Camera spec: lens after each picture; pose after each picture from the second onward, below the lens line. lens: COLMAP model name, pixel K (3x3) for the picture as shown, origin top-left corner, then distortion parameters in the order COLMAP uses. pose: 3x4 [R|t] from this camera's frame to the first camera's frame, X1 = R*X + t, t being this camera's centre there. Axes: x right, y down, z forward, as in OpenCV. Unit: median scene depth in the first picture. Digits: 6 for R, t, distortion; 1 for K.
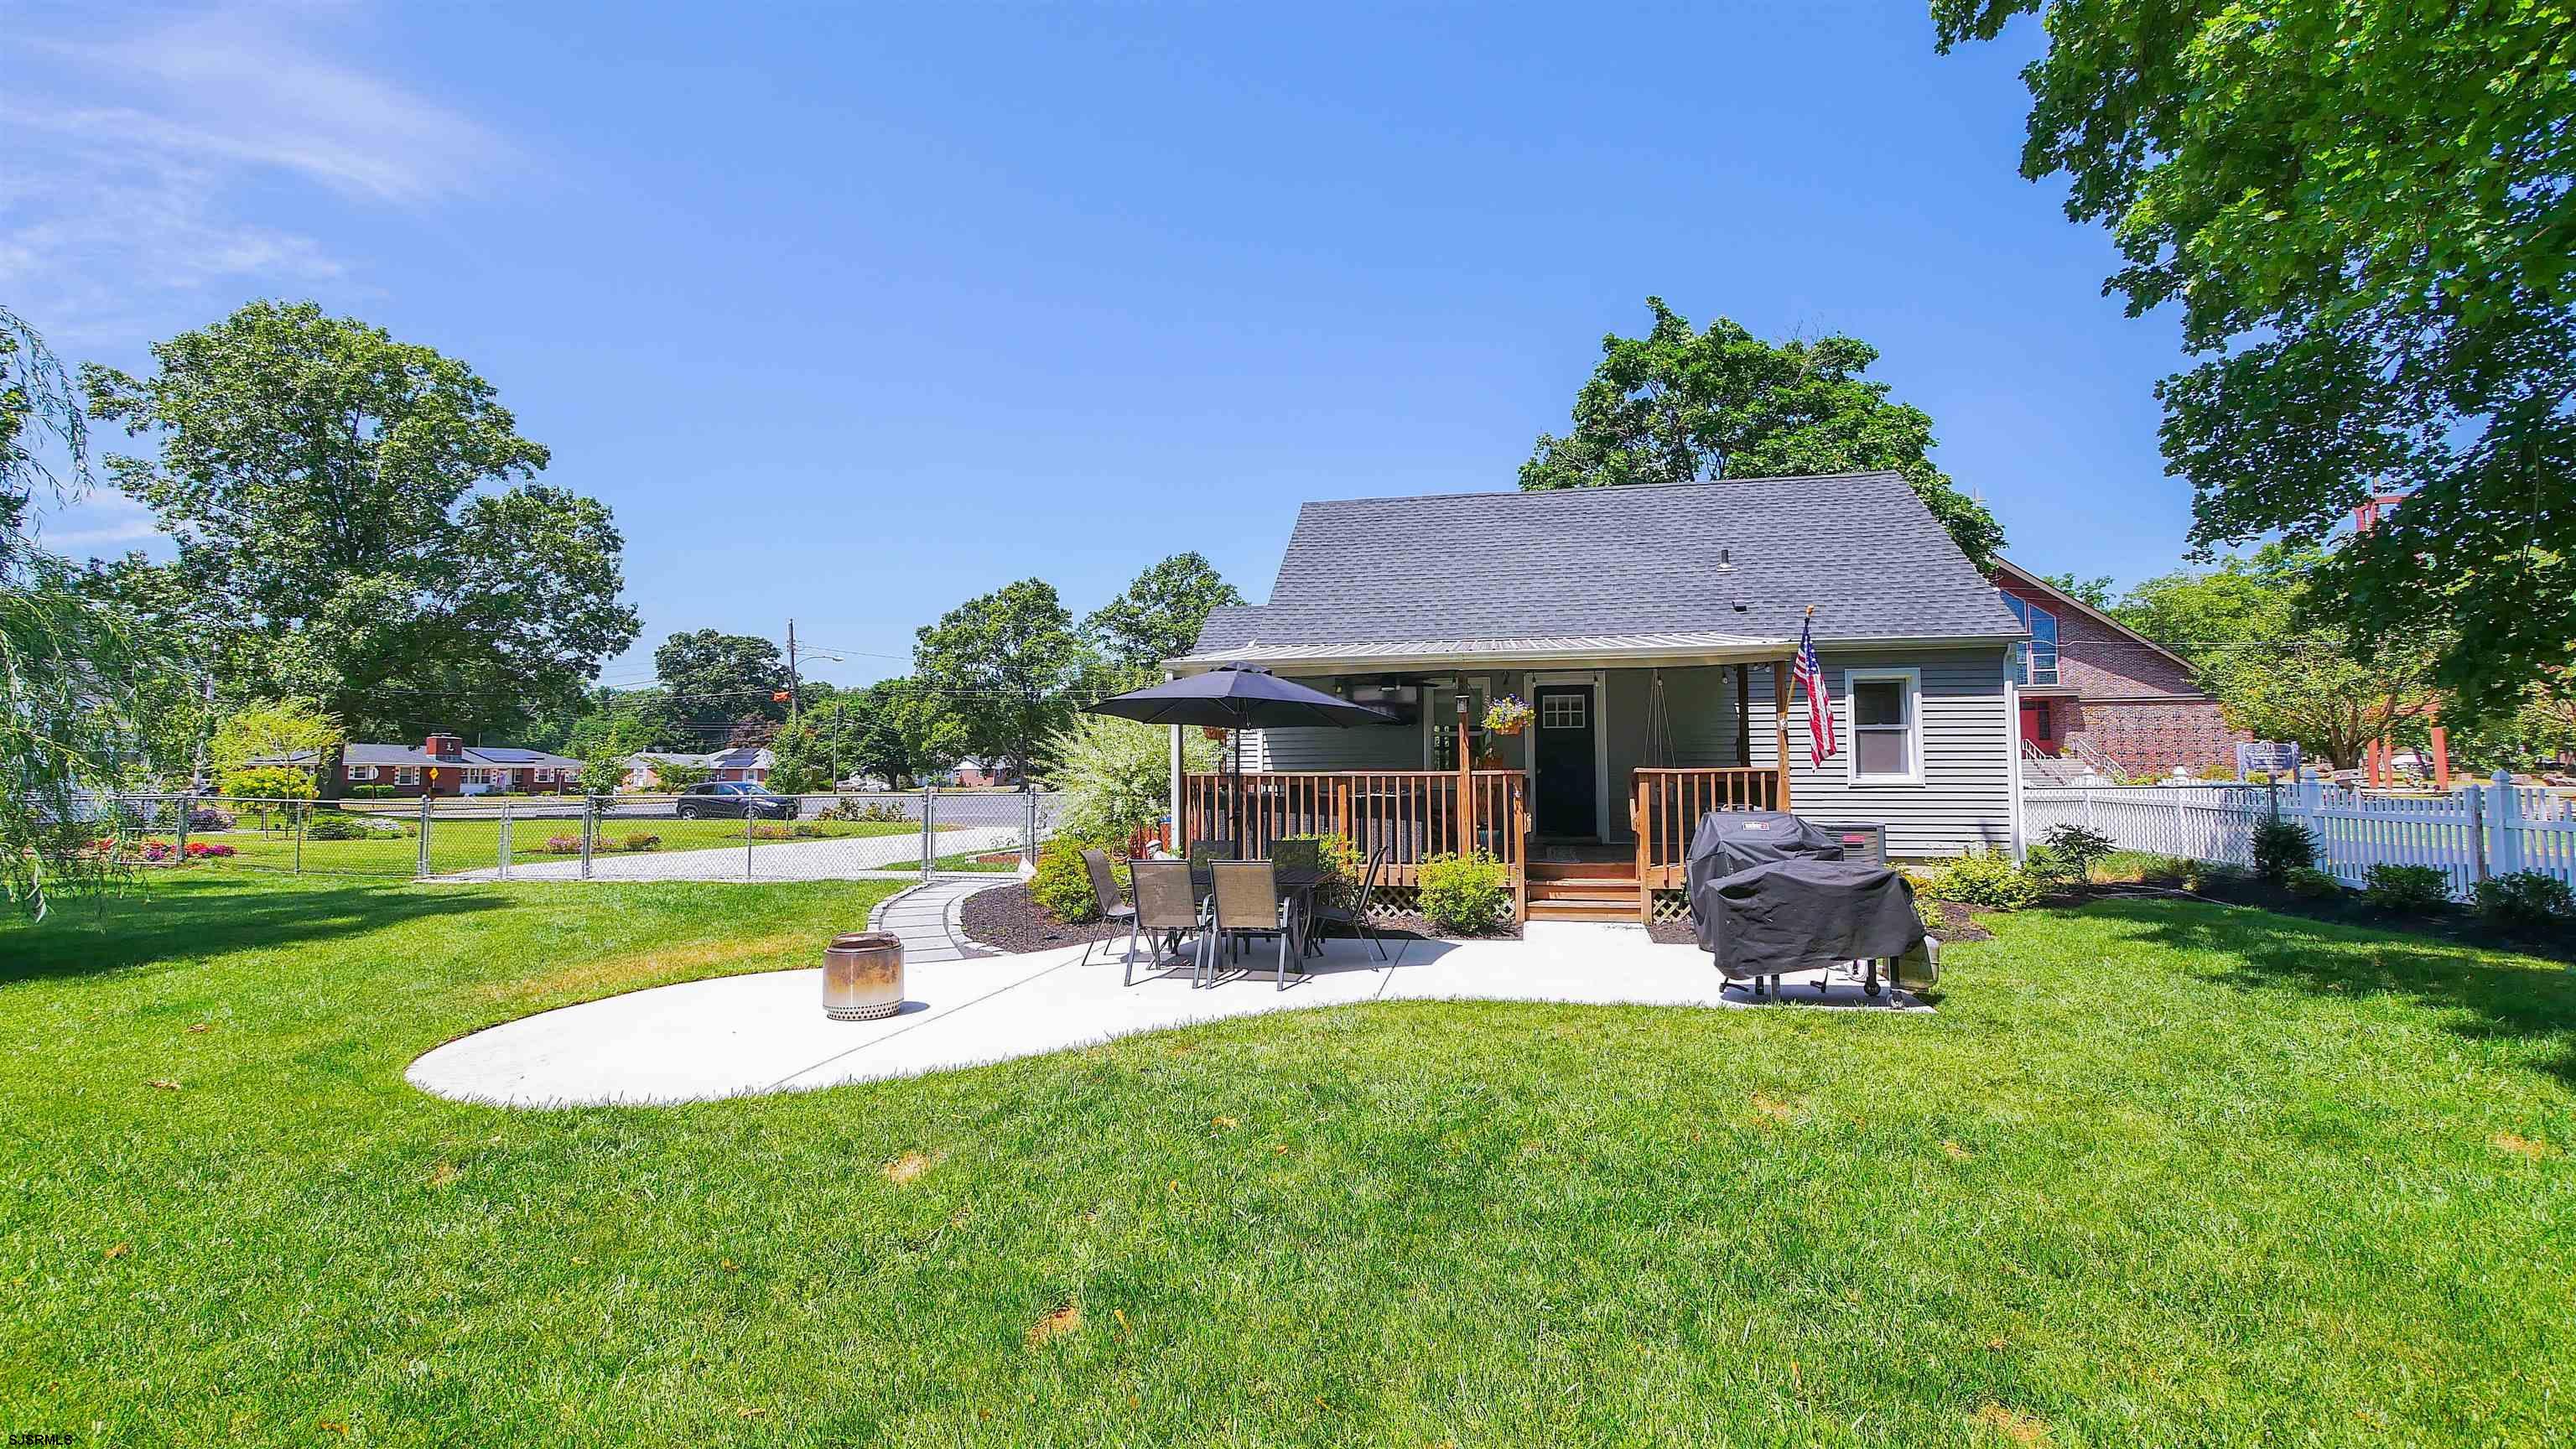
lens RADIAL K [[1075.0, 0, 1289.8], [0, 1075.0, 711.9], [0, 0, 1]] dist [-0.001595, -0.000065]
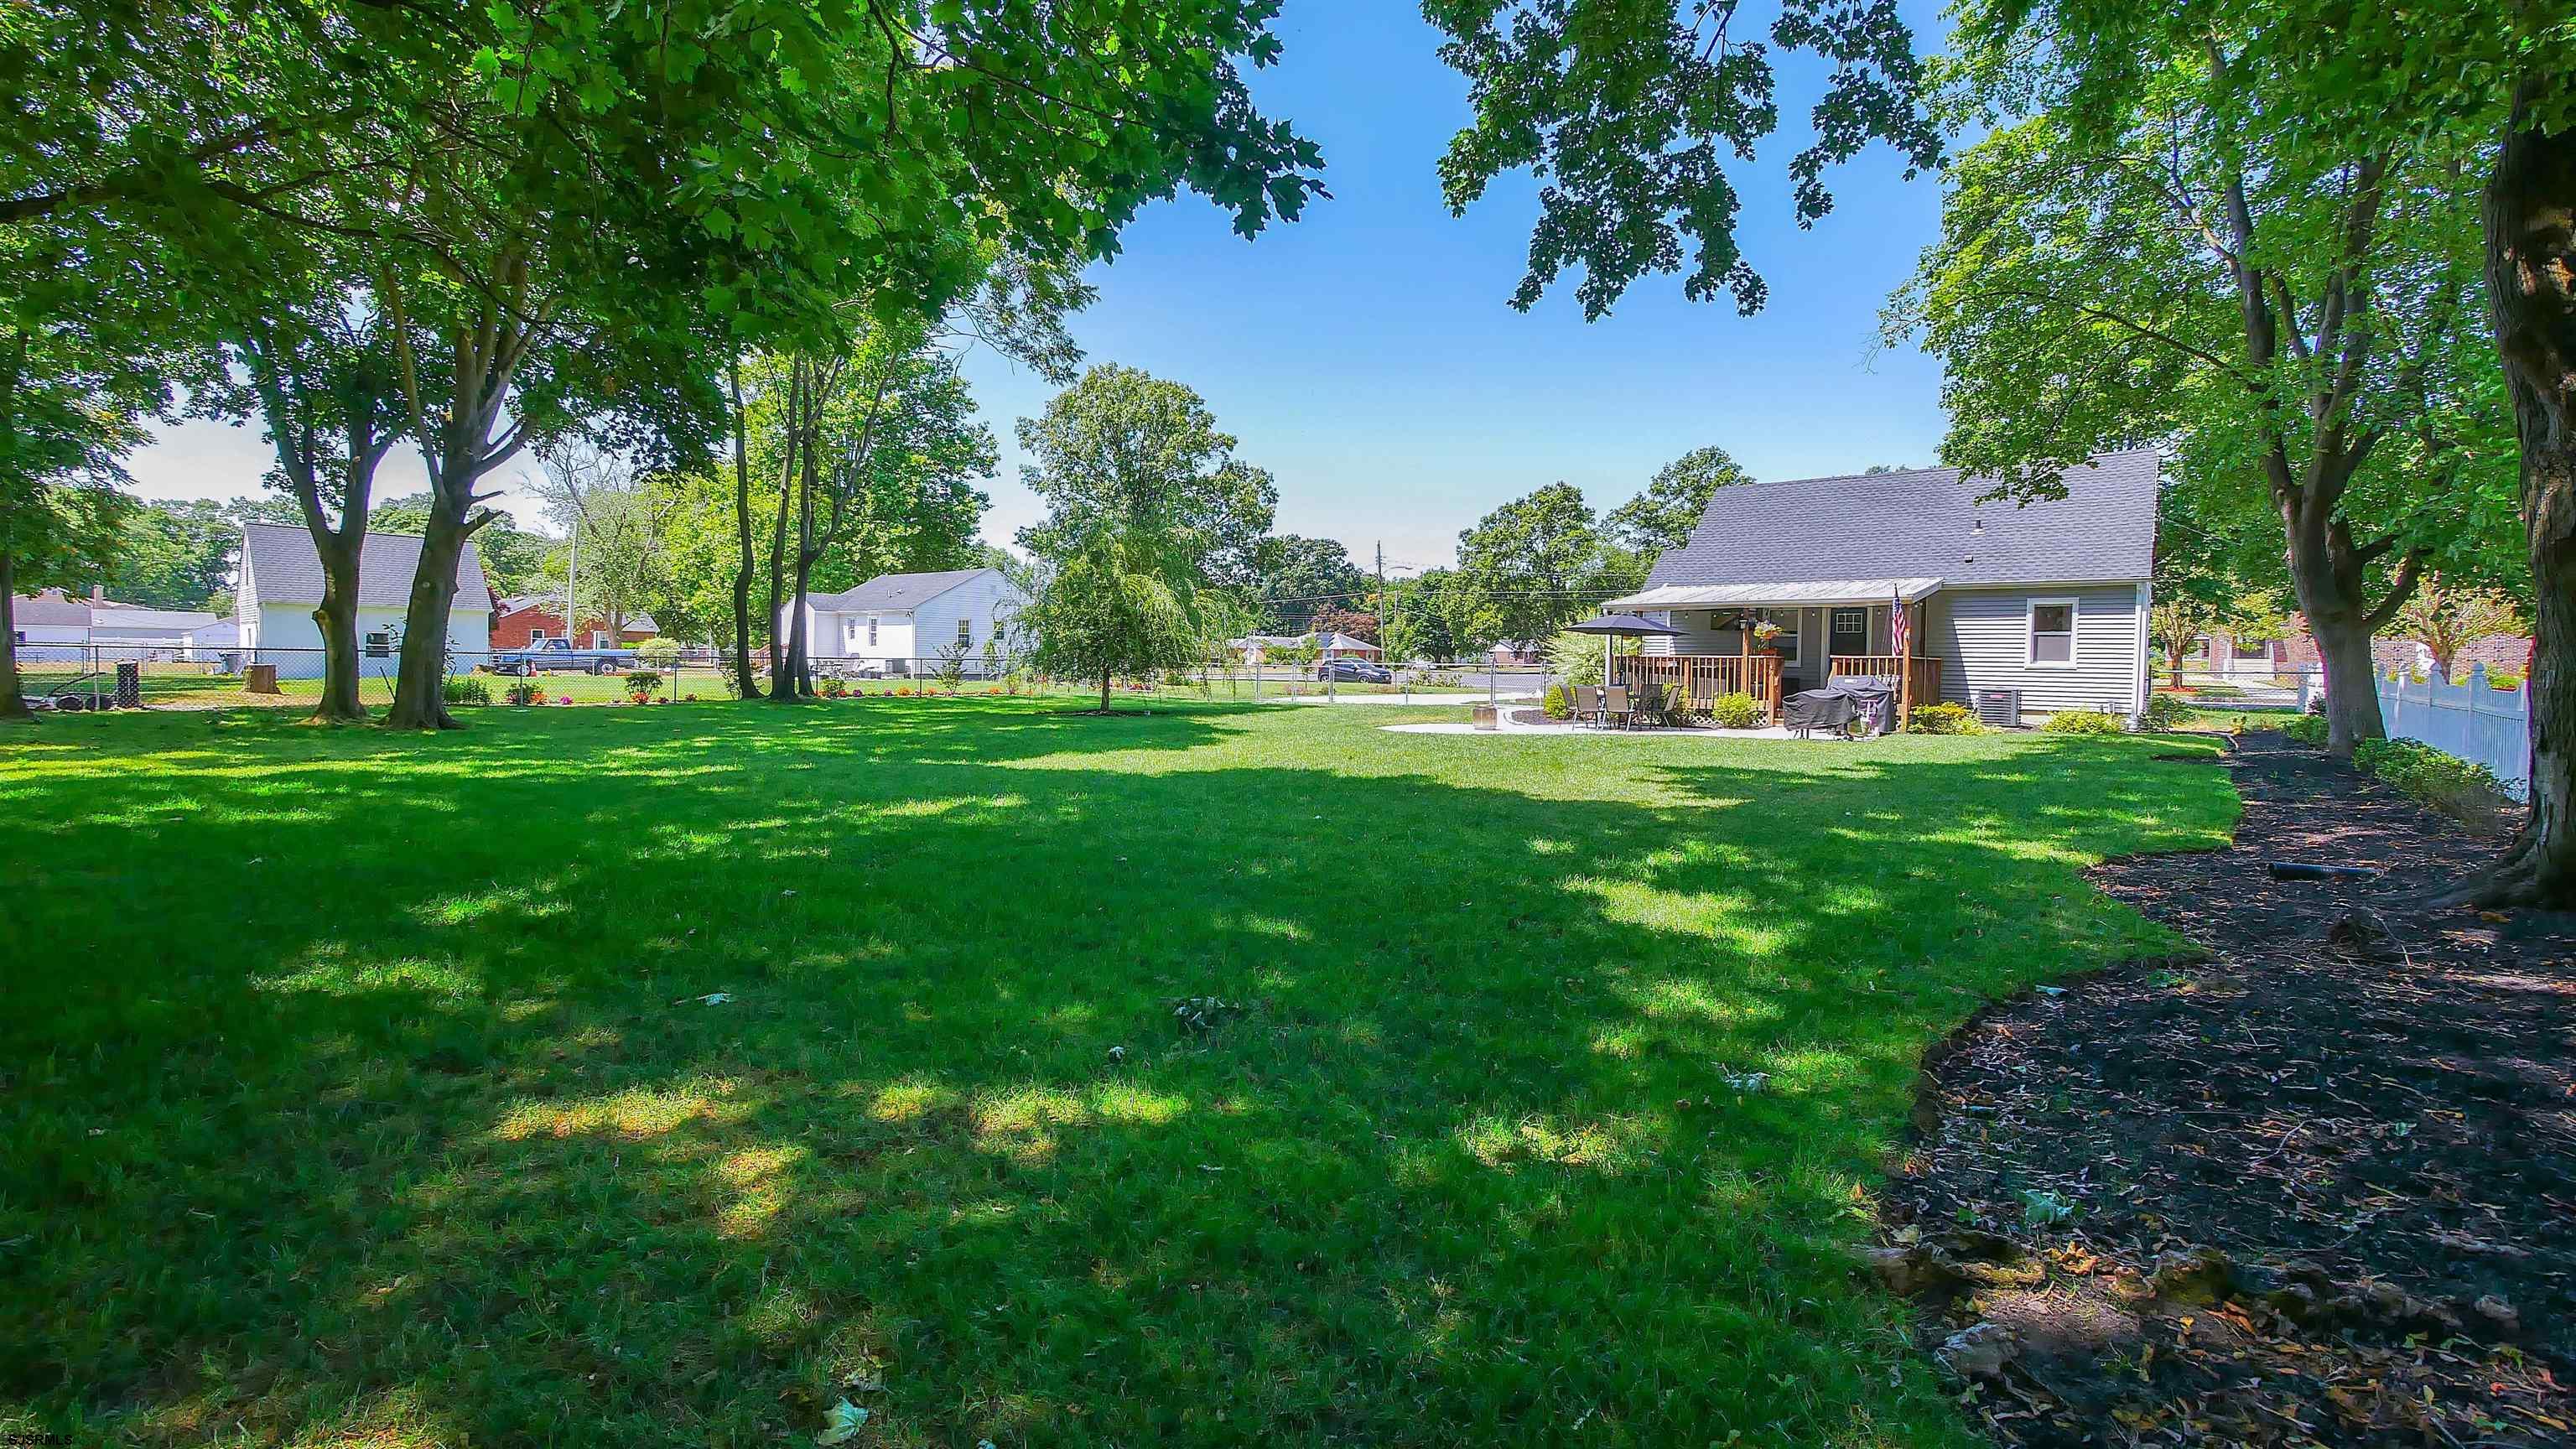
lens RADIAL K [[1075.0, 0, 1292.0], [0, 1075.0, 711.0], [0, 0, 1]] dist [-0.001595, -0.000065]
pose [[0.886910, 0.035695, -0.460562, 0.038479], [0.014255, 0.994420, 0.104522, -0.007899], [0.461723, -0.099267, 0.881452, -0.142154]]
